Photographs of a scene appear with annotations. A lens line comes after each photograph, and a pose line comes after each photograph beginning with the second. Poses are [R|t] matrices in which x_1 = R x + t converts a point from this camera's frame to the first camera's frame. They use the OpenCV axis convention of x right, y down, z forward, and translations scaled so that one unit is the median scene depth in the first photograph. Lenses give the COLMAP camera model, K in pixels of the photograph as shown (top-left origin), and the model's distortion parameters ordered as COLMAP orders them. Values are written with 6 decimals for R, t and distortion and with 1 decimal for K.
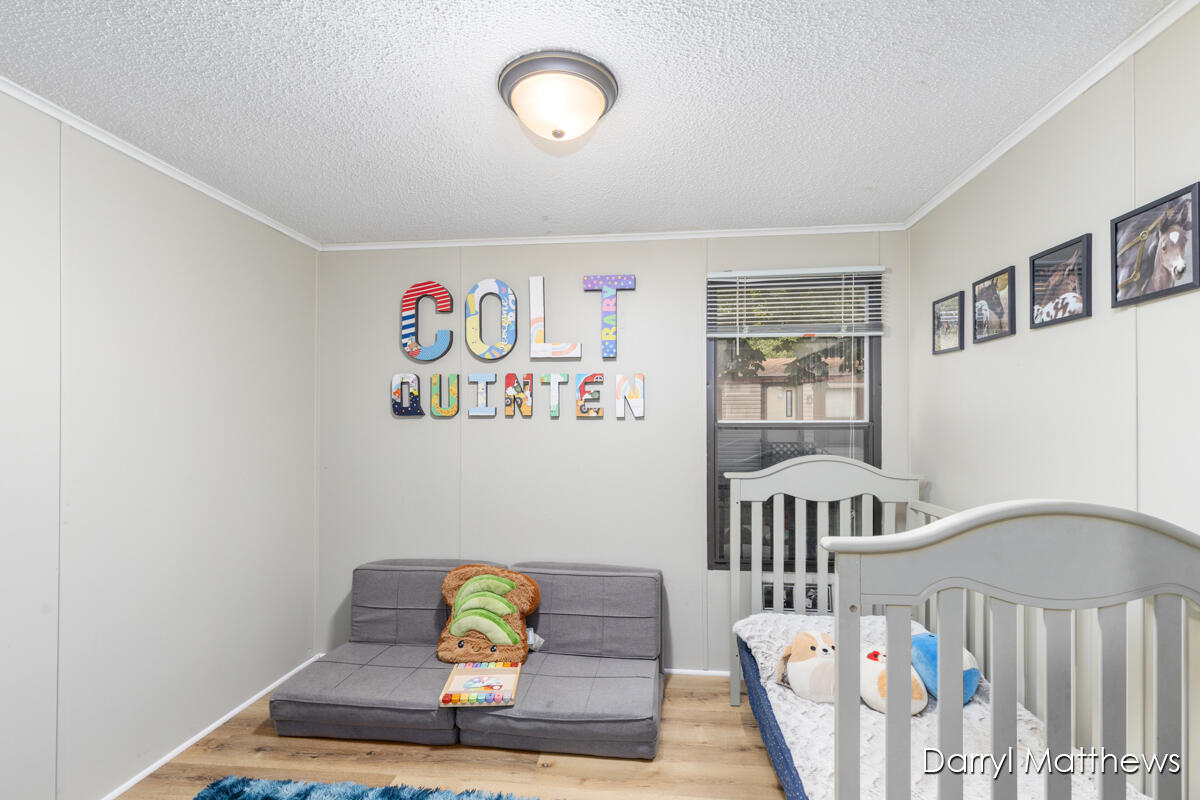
lens RADIAL K [[555.2, 0, 603.4], [0, 555.2, 419.8], [0, 0, 1]] dist [0.002580, 0.000153]
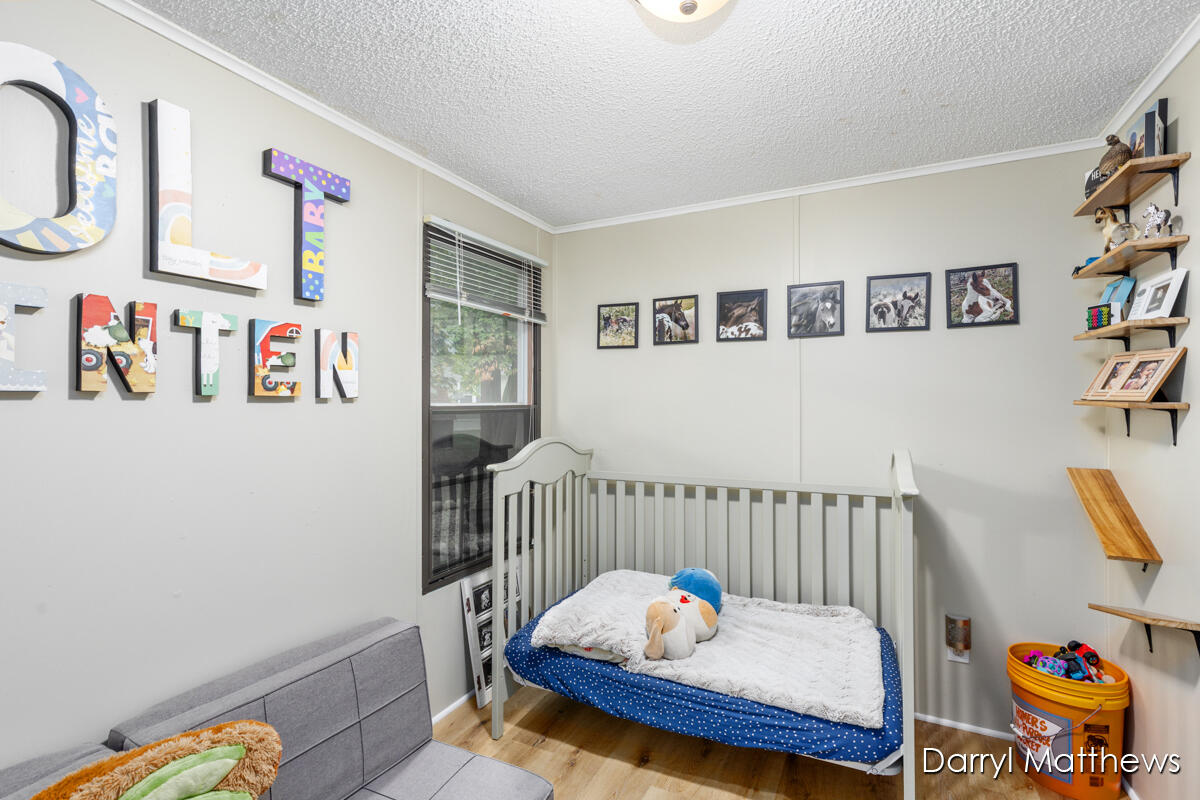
lens RADIAL K [[555.2, 0, 605.5], [0, 555.2, 400.9], [0, 0, 1]] dist [0.002580, 0.000153]
pose [[0.343089, 0.003541, 0.939296, -0.499263], [-0.001775, 0.999994, -0.003122, -0.000243], [-0.939301, -0.000596, 0.343093, 0.540981]]
